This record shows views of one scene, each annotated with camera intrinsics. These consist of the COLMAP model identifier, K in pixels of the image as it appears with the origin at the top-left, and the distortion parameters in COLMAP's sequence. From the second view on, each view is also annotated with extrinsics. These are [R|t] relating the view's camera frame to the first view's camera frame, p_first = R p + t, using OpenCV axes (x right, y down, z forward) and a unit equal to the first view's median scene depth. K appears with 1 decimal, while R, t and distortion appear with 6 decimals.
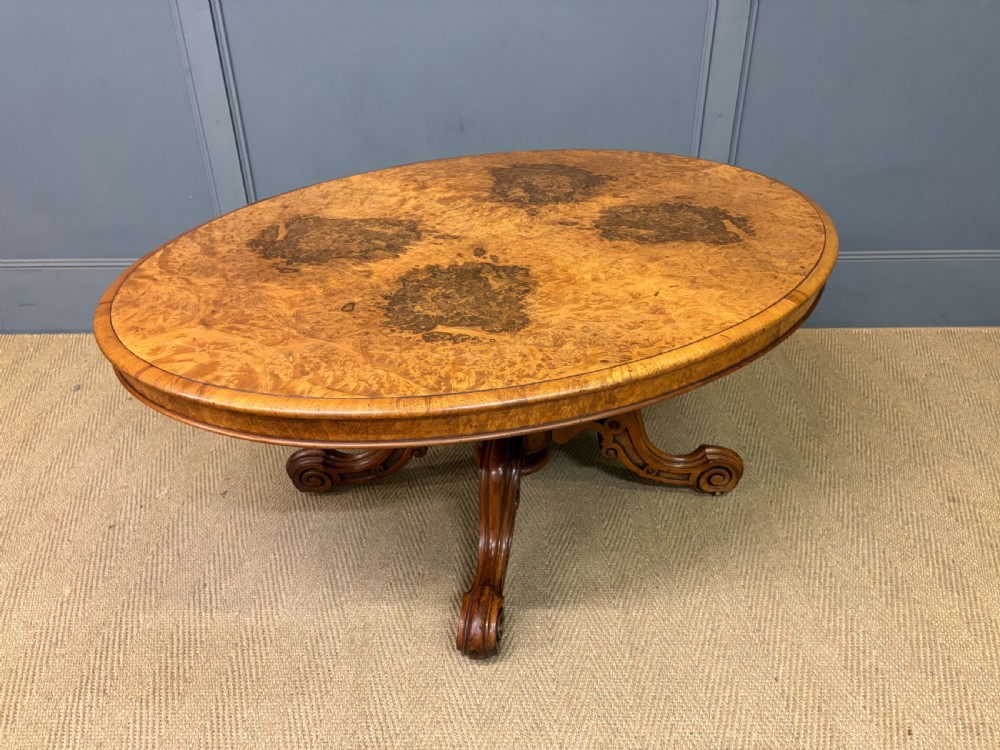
lens RADIAL K [[773.7, 0, 497.4], [0, 773.7, 369.7], [0, 0, 1]] dist [0.052753, -0.087725]
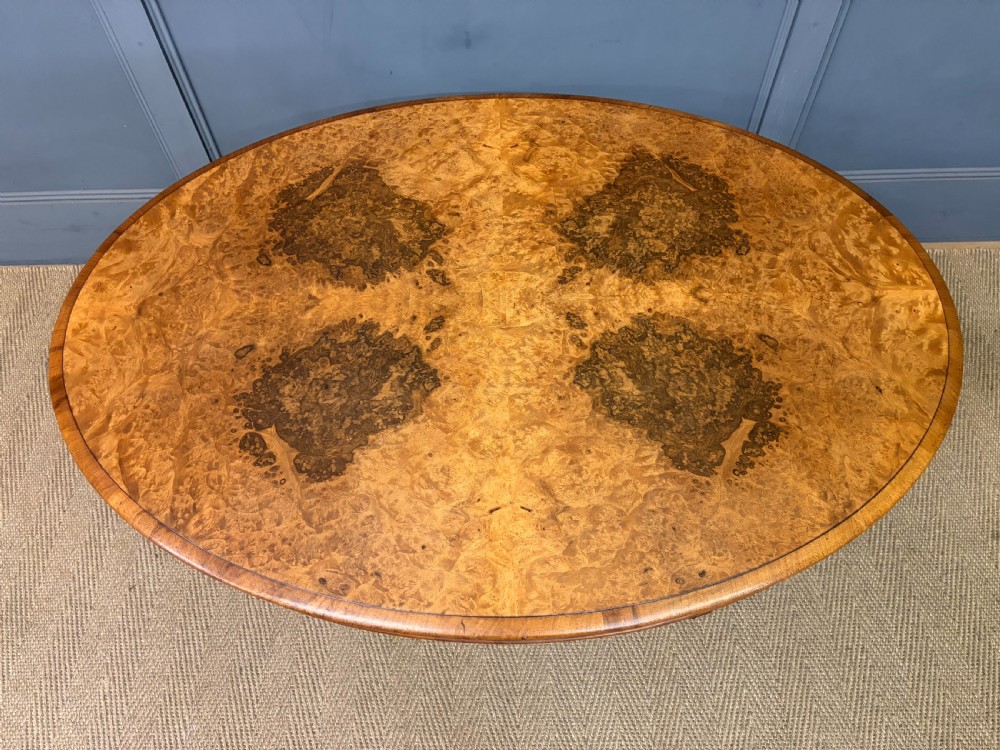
lens RADIAL K [[759.1, 0, 496.6], [0, 759.1, 376.6], [0, 0, 1]] dist [0.043664, -0.063372]
pose [[0.762174, 0.535818, -0.363303, 0.377752], [-0.309404, 0.794453, 0.522602, -0.575636], [0.568647, -0.285907, 0.771296, 0.331417]]
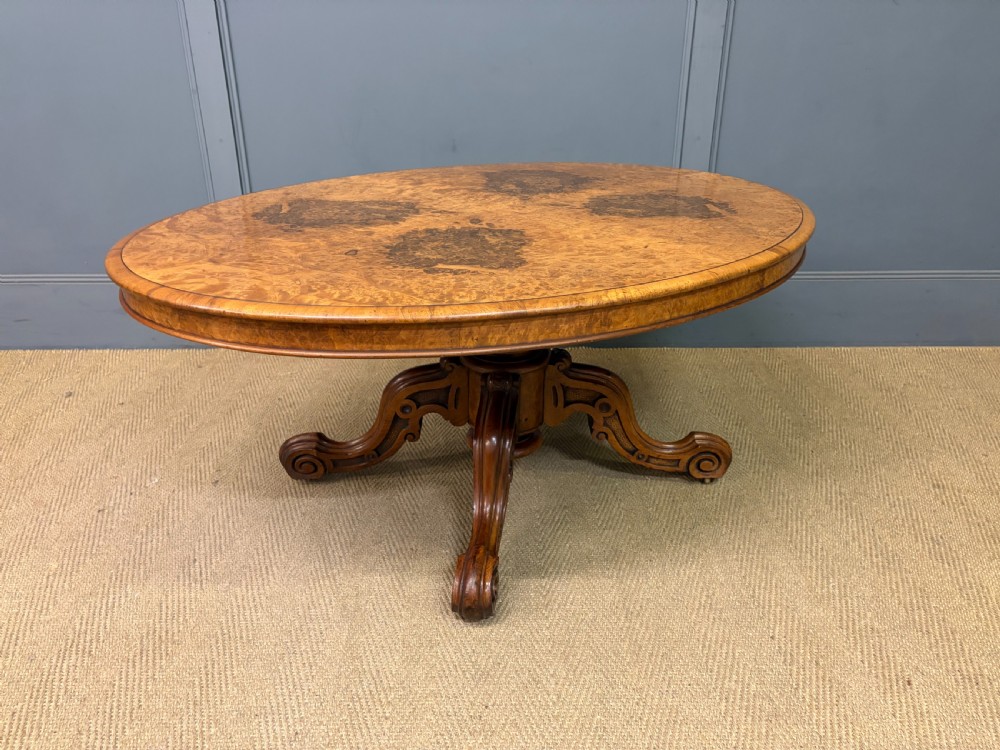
lens RADIAL K [[773.7, 0, 495.0], [0, 773.7, 369.4], [0, 0, 1]] dist [0.052753, -0.087725]
pose [[0.999792, 0.003432, 0.020116, -0.017018], [-0.001215, 0.994019, -0.109201, 0.157354], [-0.020370, 0.109153, 0.993816, -0.018183]]
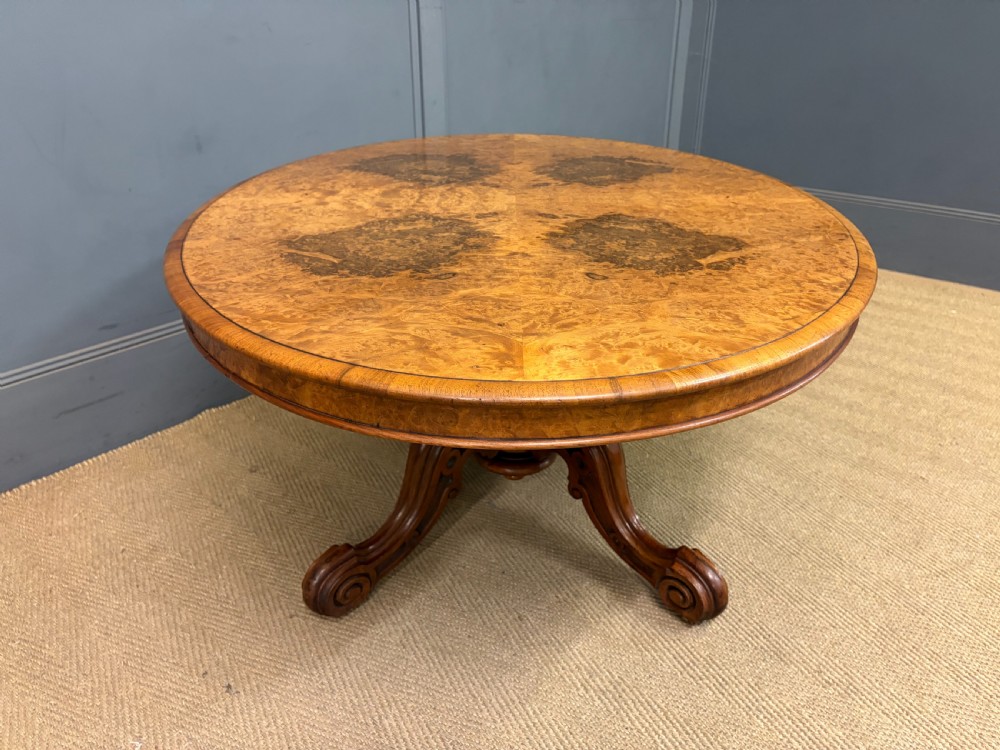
lens RADIAL K [[773.7, 0, 498.0], [0, 773.7, 364.8], [0, 0, 1]] dist [0.052753, -0.087725]
pose [[0.665134, -0.318597, 0.675346, -0.713502], [0.368442, 0.926677, 0.074293, -0.077622], [-0.649498, 0.199411, 0.733749, 0.397847]]
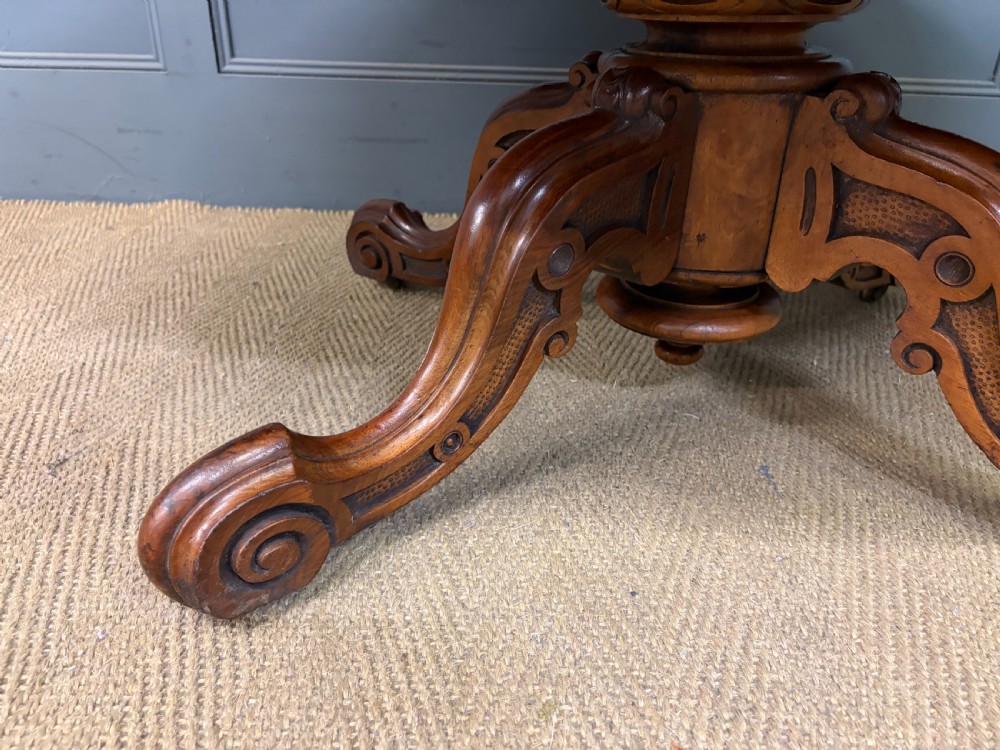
lens RADIAL K [[759.1, 0, 495.4], [0, 759.1, 388.5], [0, 0, 1]] dist [0.043664, -0.063372]
pose [[0.742458, 0.334978, -0.580125, 0.250057], [-0.358799, 0.930159, 0.077896, 0.193715], [0.565702, 0.150314, 0.810794, 0.745473]]
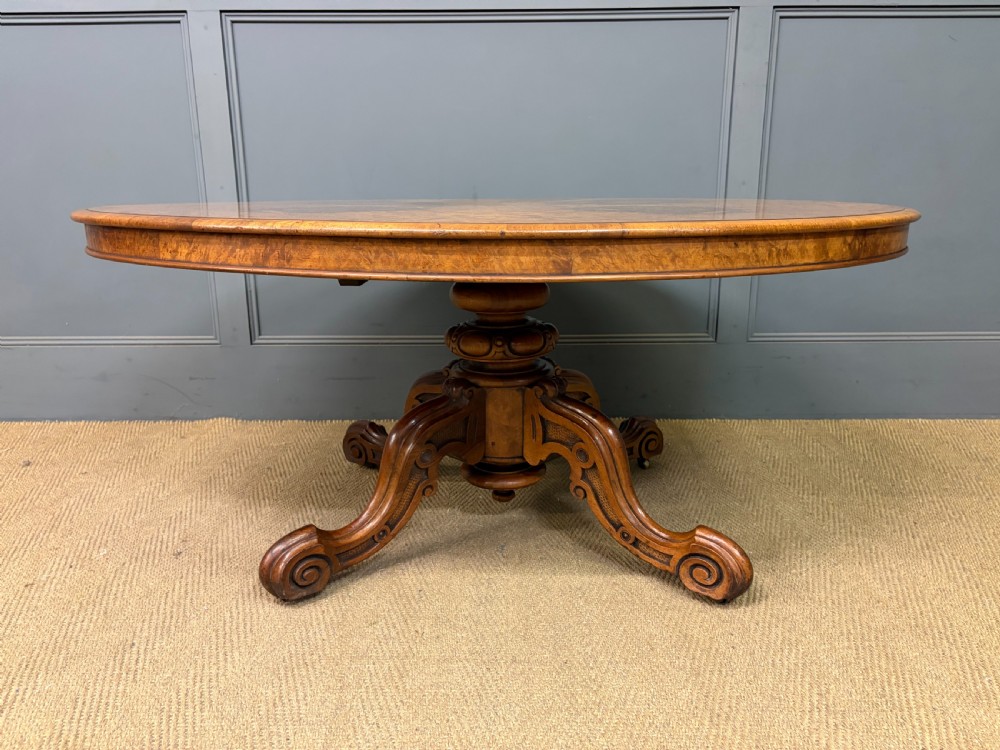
lens RADIAL K [[759.1, 0, 496.1], [0, 759.1, 374.6], [0, 0, 1]] dist [0.043664, -0.063372]
pose [[0.746369, 0.169473, -0.643593, 0.695310], [-0.330480, 0.933762, -0.137374, 0.157056], [0.577681, 0.315227, 0.752939, 0.363307]]
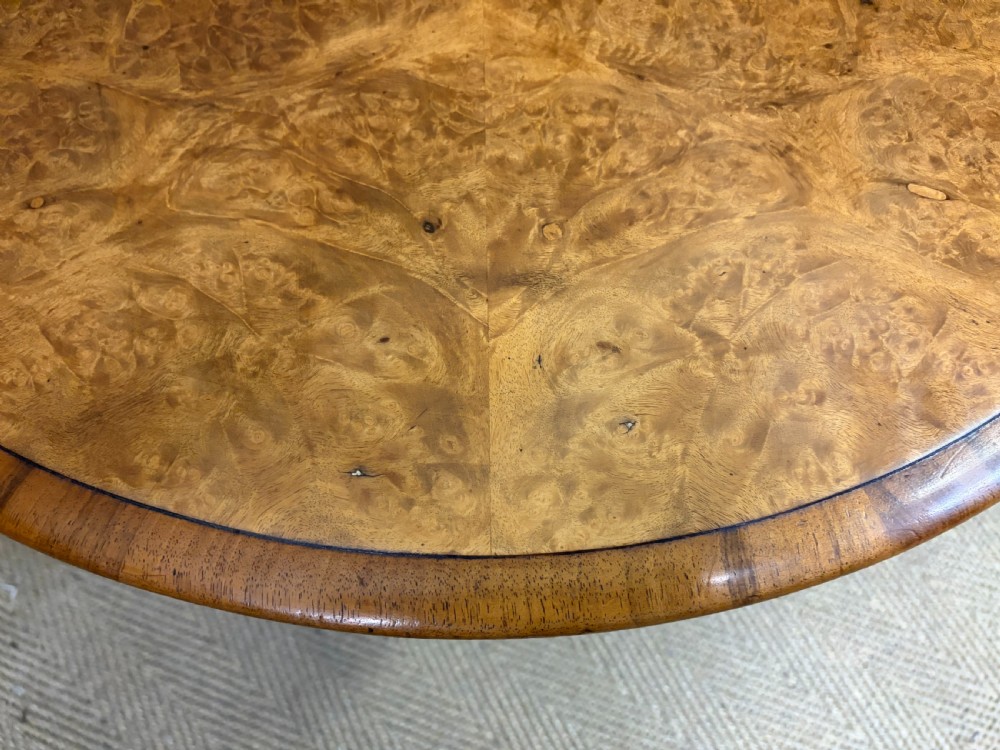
lens RADIAL K [[773.7, 0, 500.9], [0, 773.7, 384.1], [0, 0, 1]] dist [0.052753, -0.087725]
pose [[0.642367, -0.685652, 0.342413, -0.397408], [0.367237, 0.667525, 0.647724, -0.169824], [-0.672683, -0.290330, 0.680593, 0.644760]]
